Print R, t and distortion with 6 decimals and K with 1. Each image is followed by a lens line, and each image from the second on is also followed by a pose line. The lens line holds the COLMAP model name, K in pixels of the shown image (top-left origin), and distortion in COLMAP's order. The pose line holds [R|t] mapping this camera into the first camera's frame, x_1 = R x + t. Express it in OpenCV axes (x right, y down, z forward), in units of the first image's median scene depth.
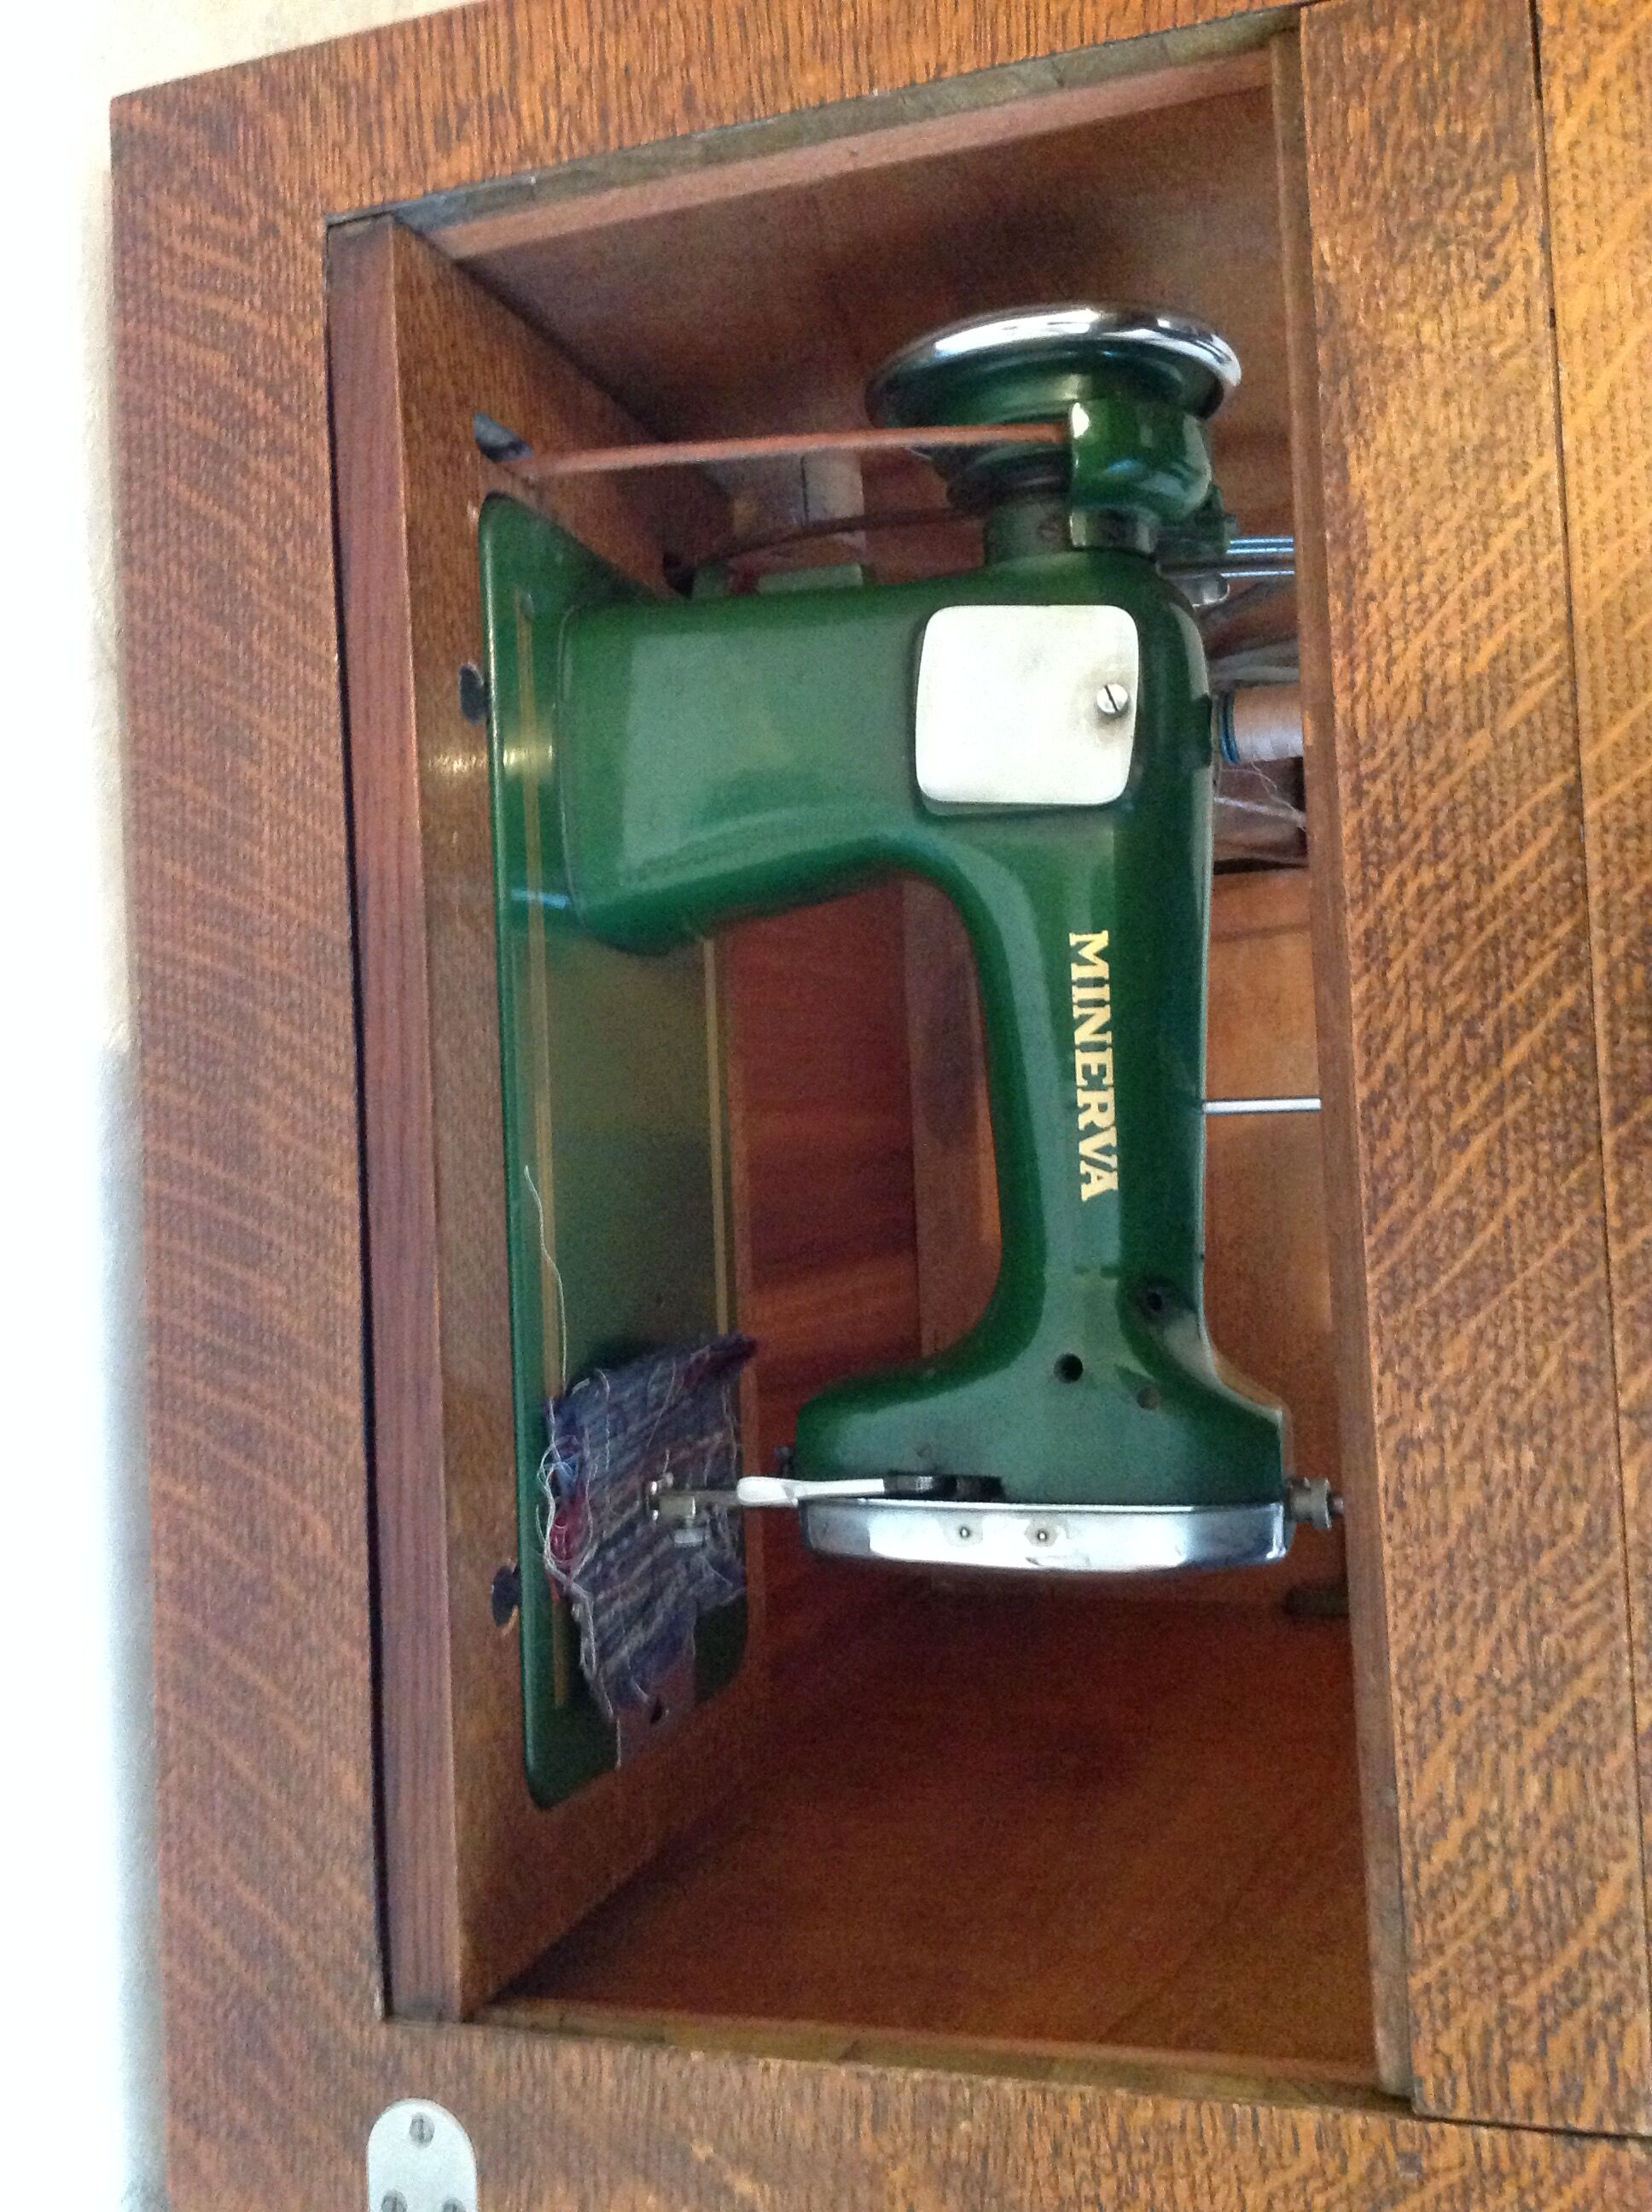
lens RADIAL K [[2093.7, 0, 810.1], [0, 2093.7, 1104.8], [0, 0, 1]] dist [0.006998, 0.000000]
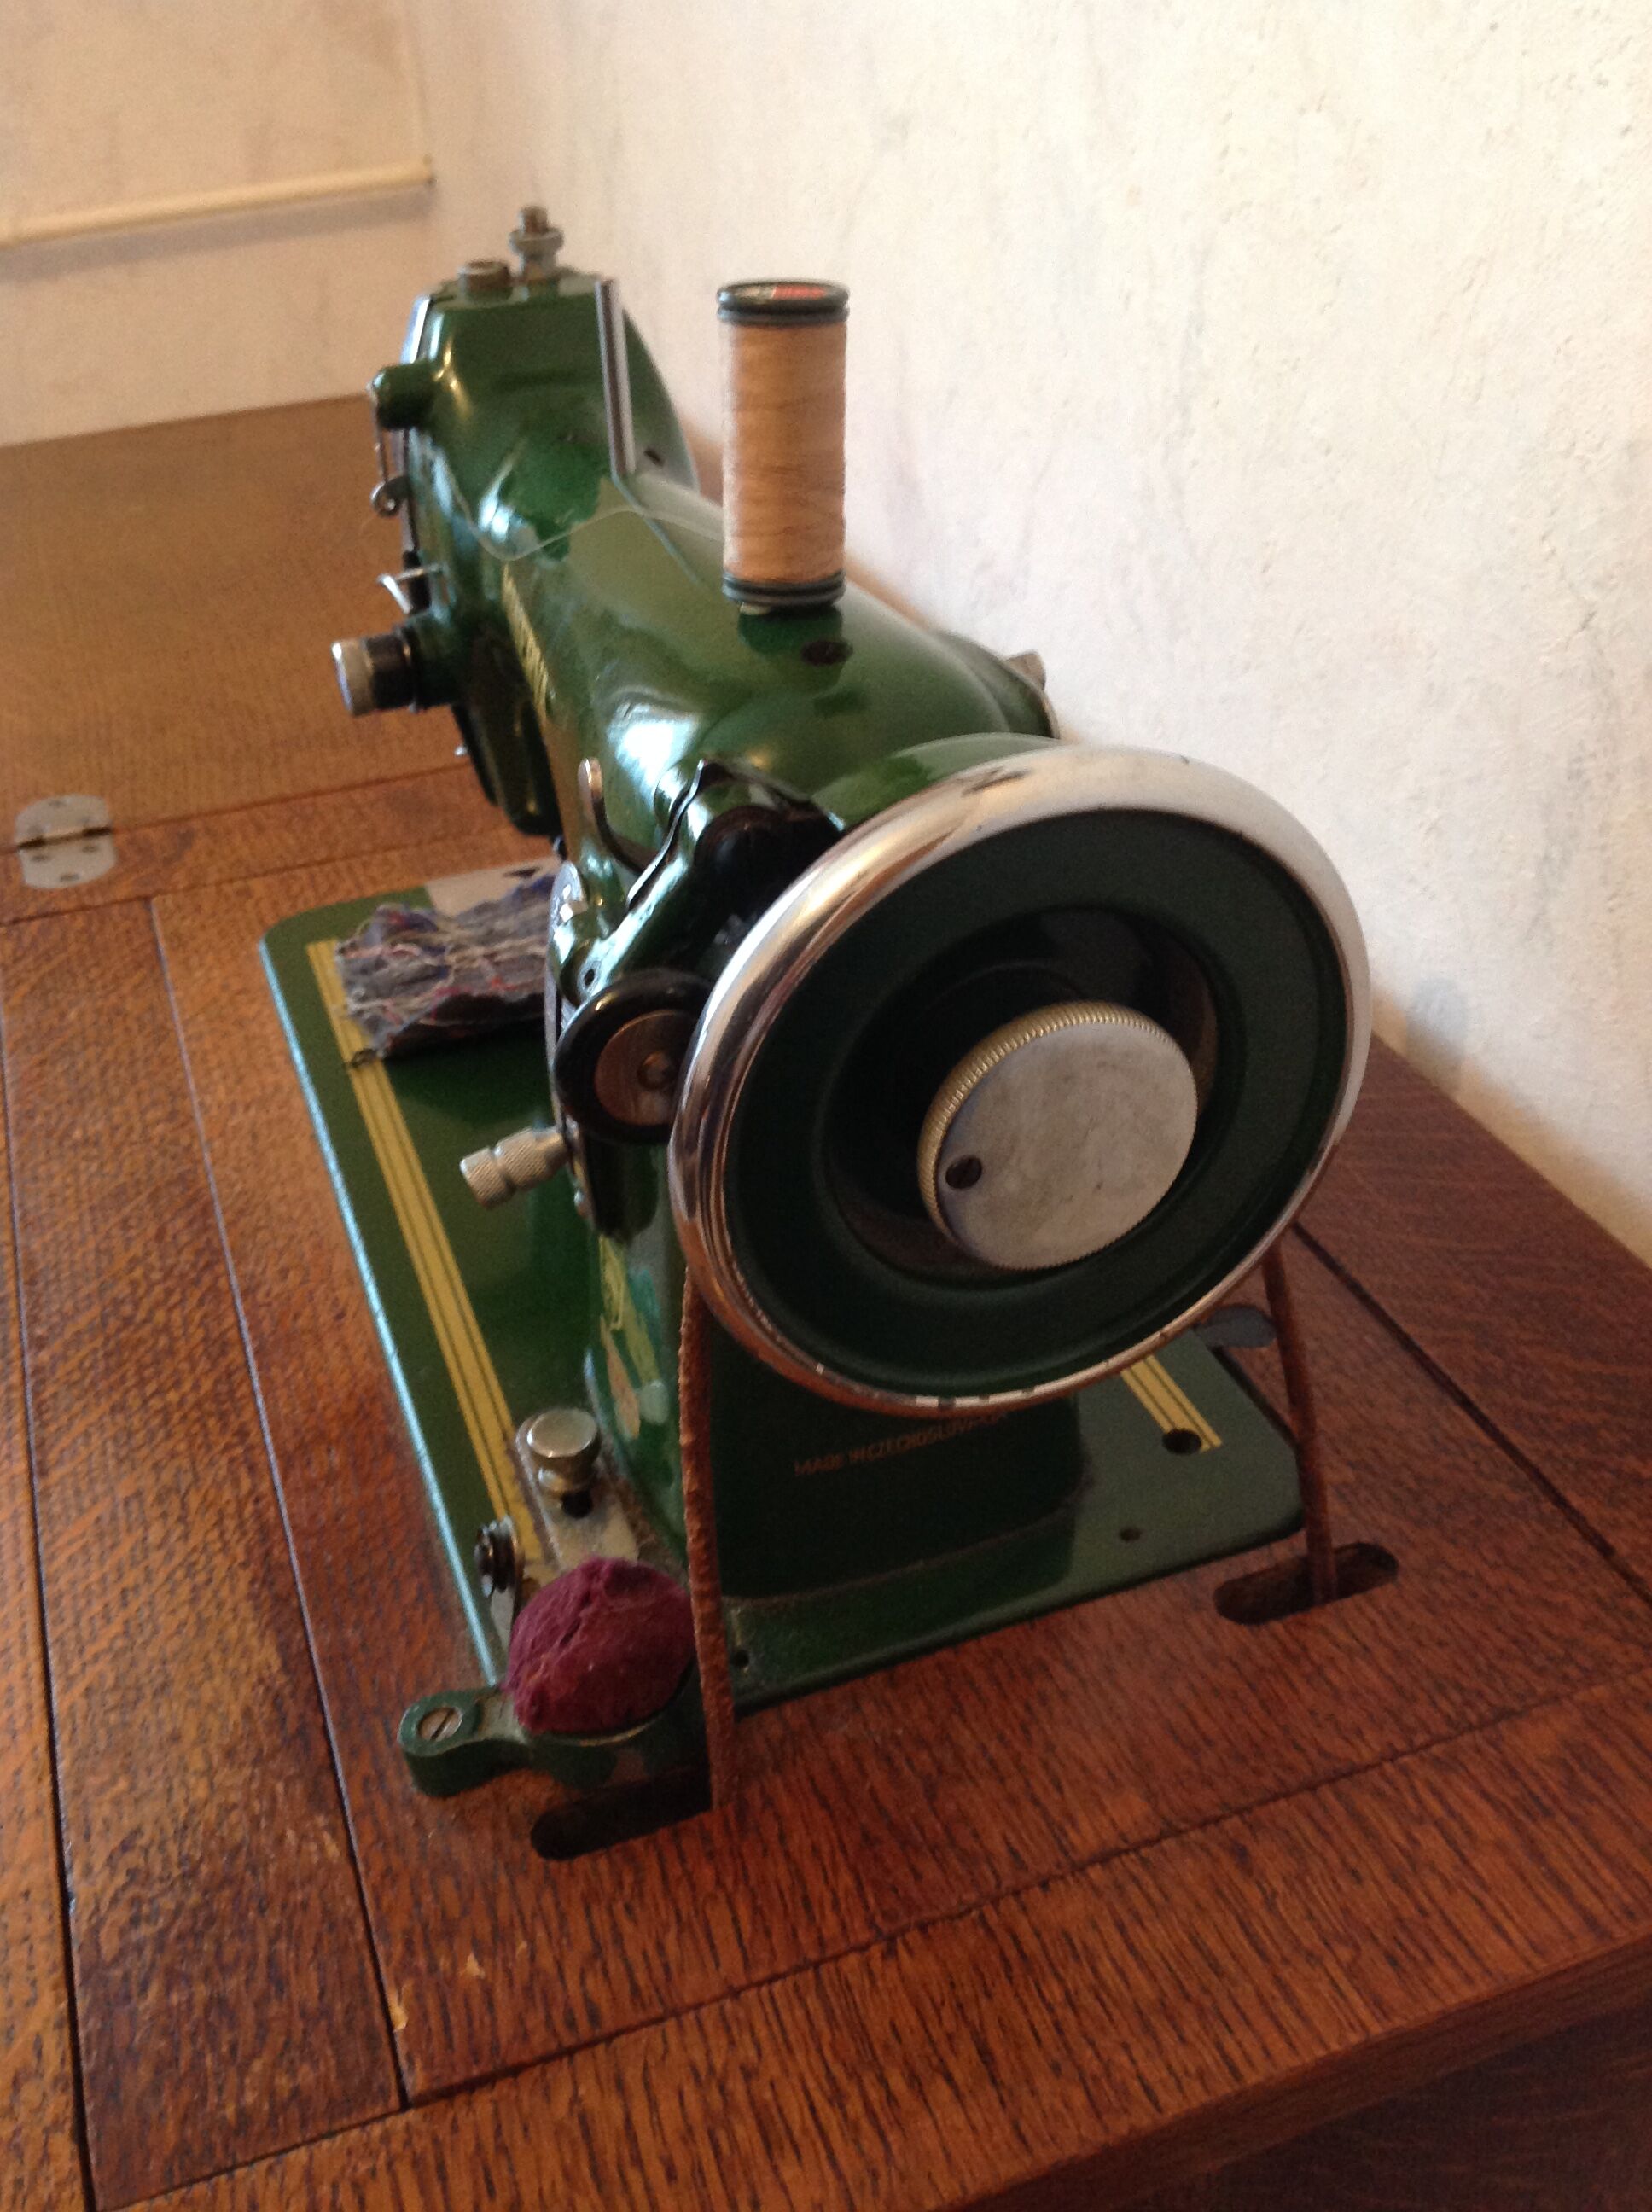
lens RADIAL K [[2093.7, 0, 834.1], [0, 2093.7, 1134.6], [0, 0, 1]] dist [0.006998, 0.000000]
pose [[-0.883924, 0.466514, -0.032306, -0.030803], [-0.296255, -0.505197, 0.810561, -1.018485], [0.361817, 0.726045, 0.584763, 0.406634]]
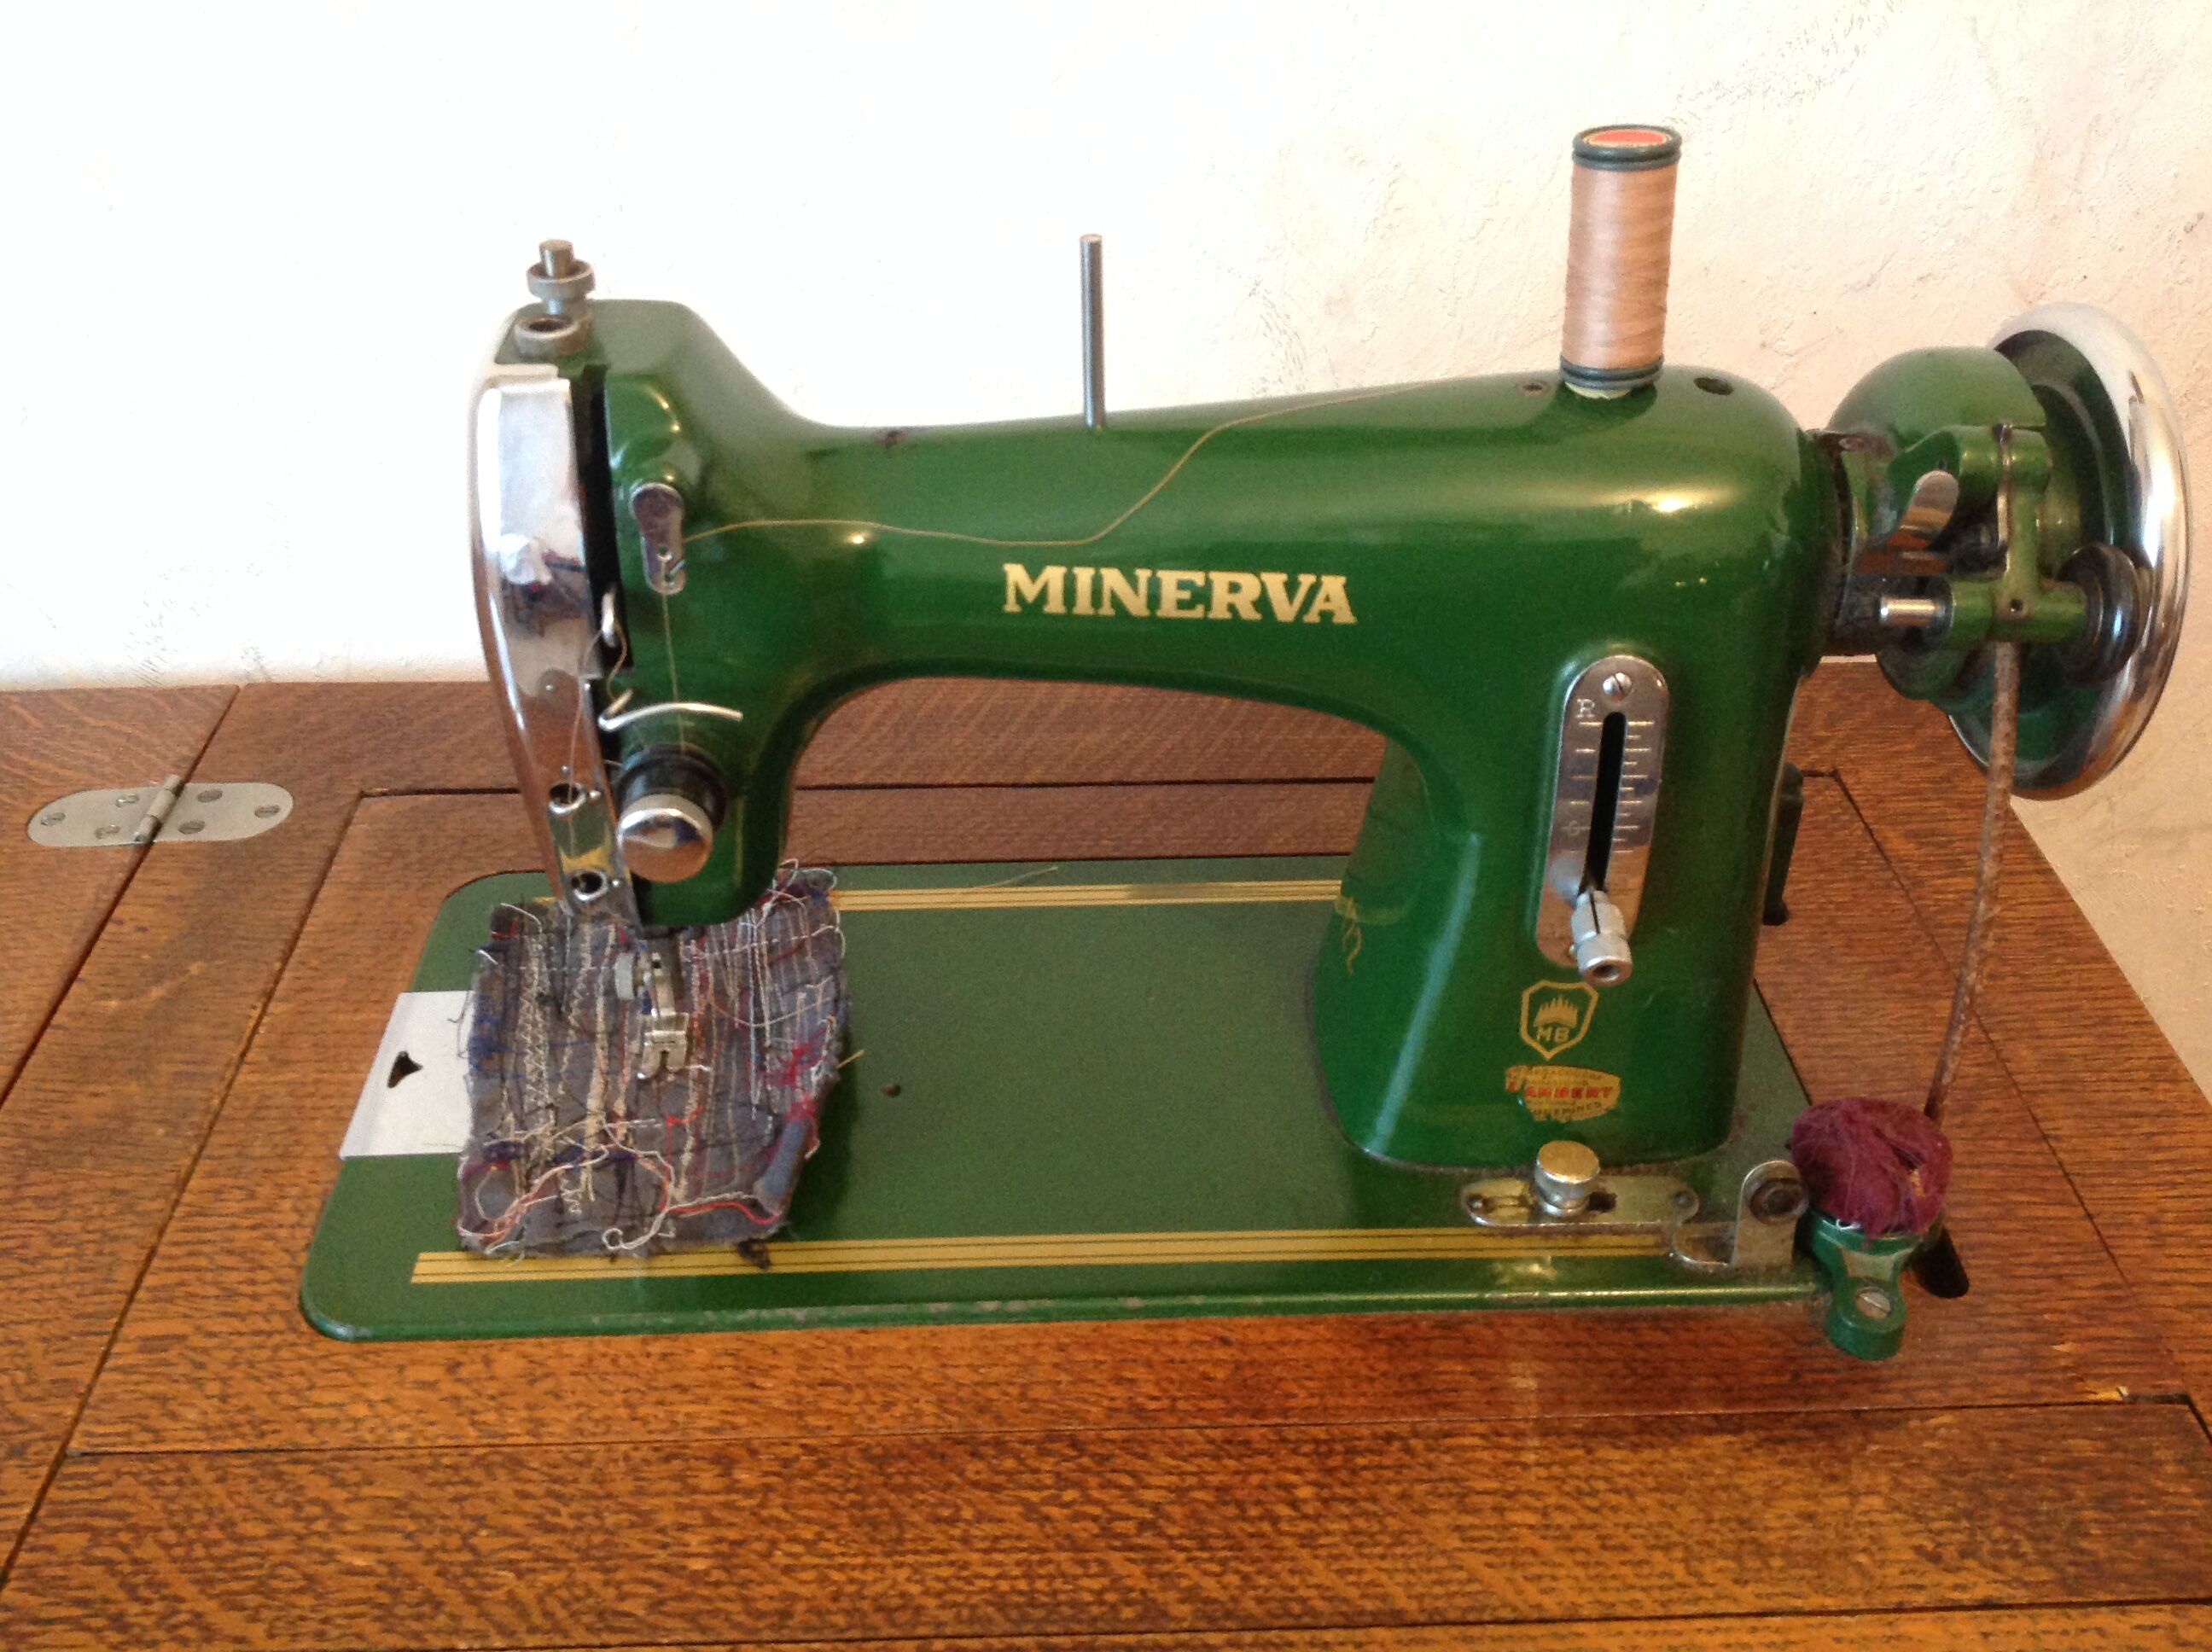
lens RADIAL K [[2093.7, 0, 1094.3], [0, 2093.7, 826.5], [0, 0, 1]] dist [0.006998, 0.000000]
pose [[-0.019628, 0.810784, -0.585016, 0.623172], [-0.999335, 0.002069, 0.036396, -0.047870], [0.030720, 0.585341, 0.810205, 0.027765]]
